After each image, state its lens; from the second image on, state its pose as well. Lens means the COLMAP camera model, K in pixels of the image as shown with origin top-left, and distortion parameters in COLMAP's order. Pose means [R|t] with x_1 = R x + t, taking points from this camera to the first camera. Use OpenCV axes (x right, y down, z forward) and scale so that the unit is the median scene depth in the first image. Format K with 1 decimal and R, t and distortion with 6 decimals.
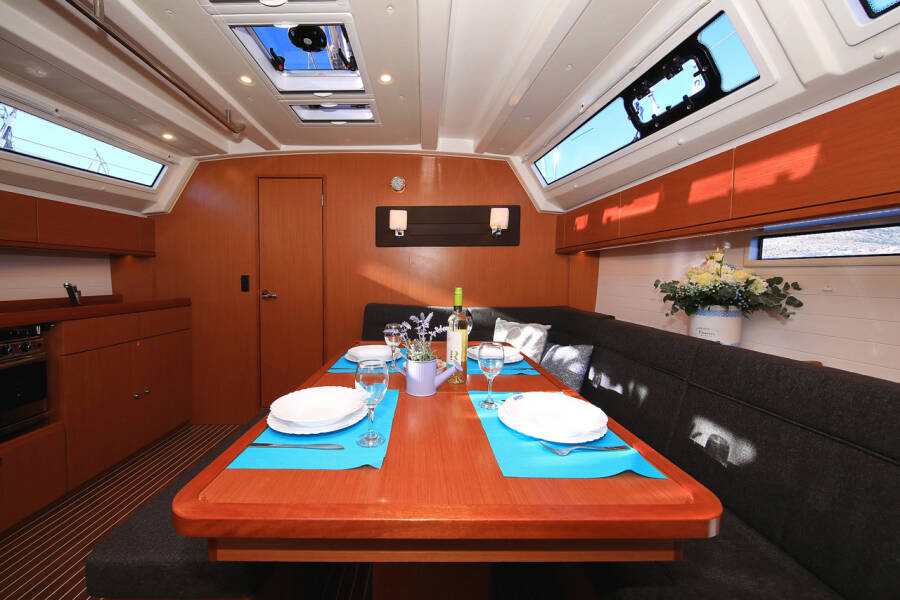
lens RADIAL K [[358.2, 0, 420.7], [0, 358.2, 281.8], [0, 0, 1]] dist [0.001014, -0.000193]
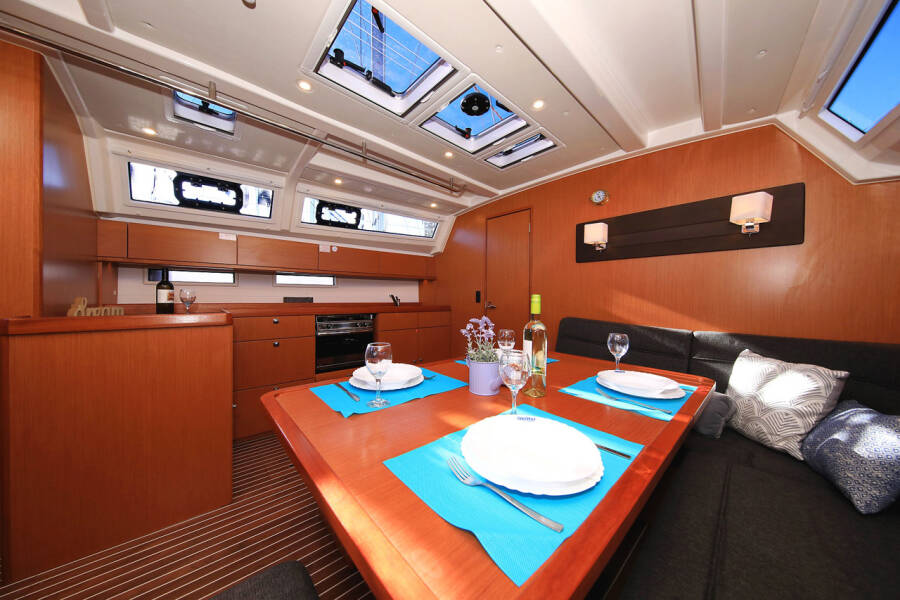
lens RADIAL K [[285.0, 0, 424.8], [0, 285.0, 294.7], [0, 0, 1]] dist [0.000214, -0.000016]
pose [[0.637475, 0.005443, -0.770452, 0.277388], [-0.023688, 0.999641, -0.012537, 0.017938], [0.770107, 0.026243, 0.637375, 0.161581]]
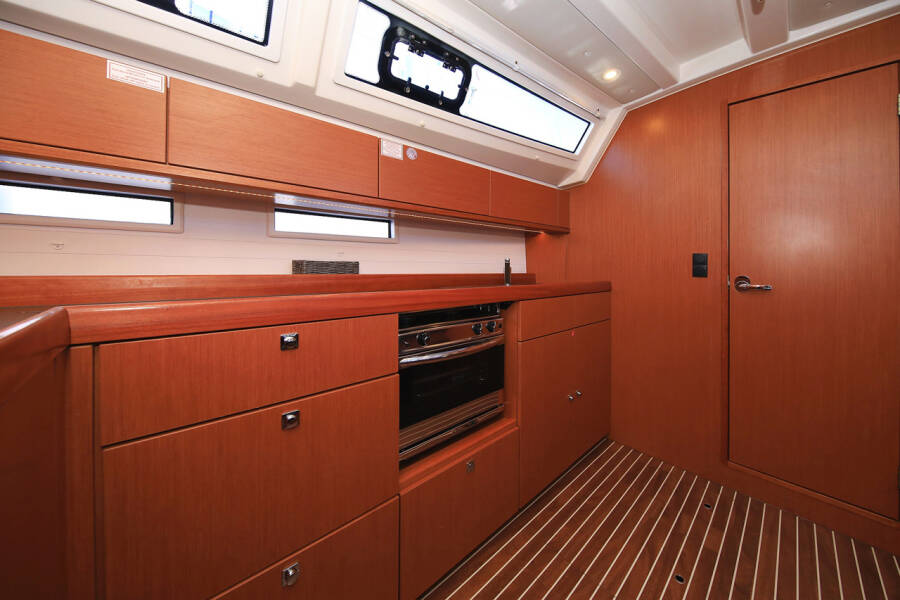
lens RADIAL K [[310.7, 0, 444.6], [0, 310.7, 267.0], [0, 0, 1]] dist [0.000398, 0.000066]
pose [[0.682355, 0.026926, -0.730524, -0.459943], [-0.034761, 0.999386, 0.004367, 0.026680], [0.730194, 0.022414, 0.682873, 0.289147]]
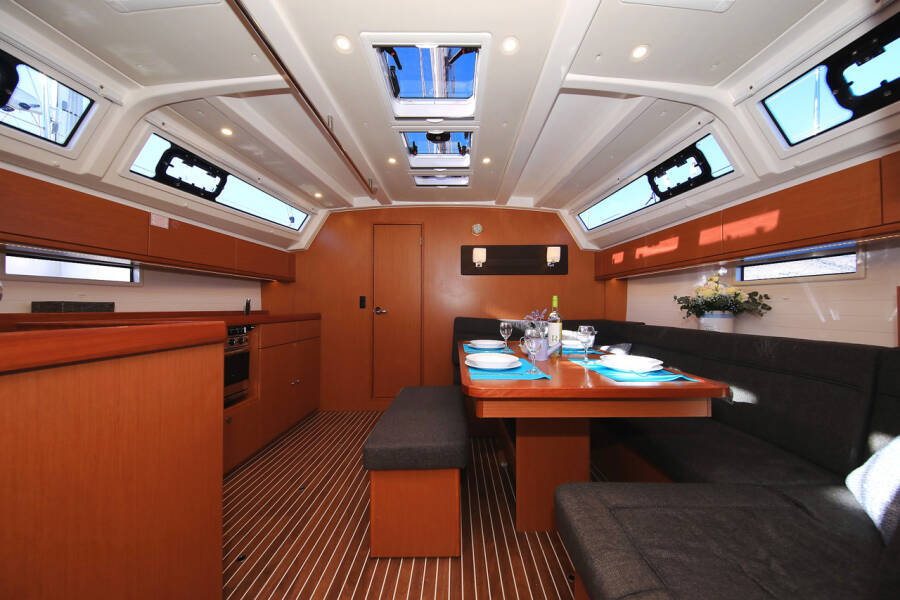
lens RADIAL K [[317.3, 0, 454.2], [0, 317.3, 287.6], [0, 0, 1]] dist [-0.002312, -0.000219]
pose [[0.999935, 0.002360, 0.011164, -0.195001], [-0.001484, 0.996964, -0.077853, 0.049327], [-0.011314, 0.077832, 0.996902, -0.215391]]
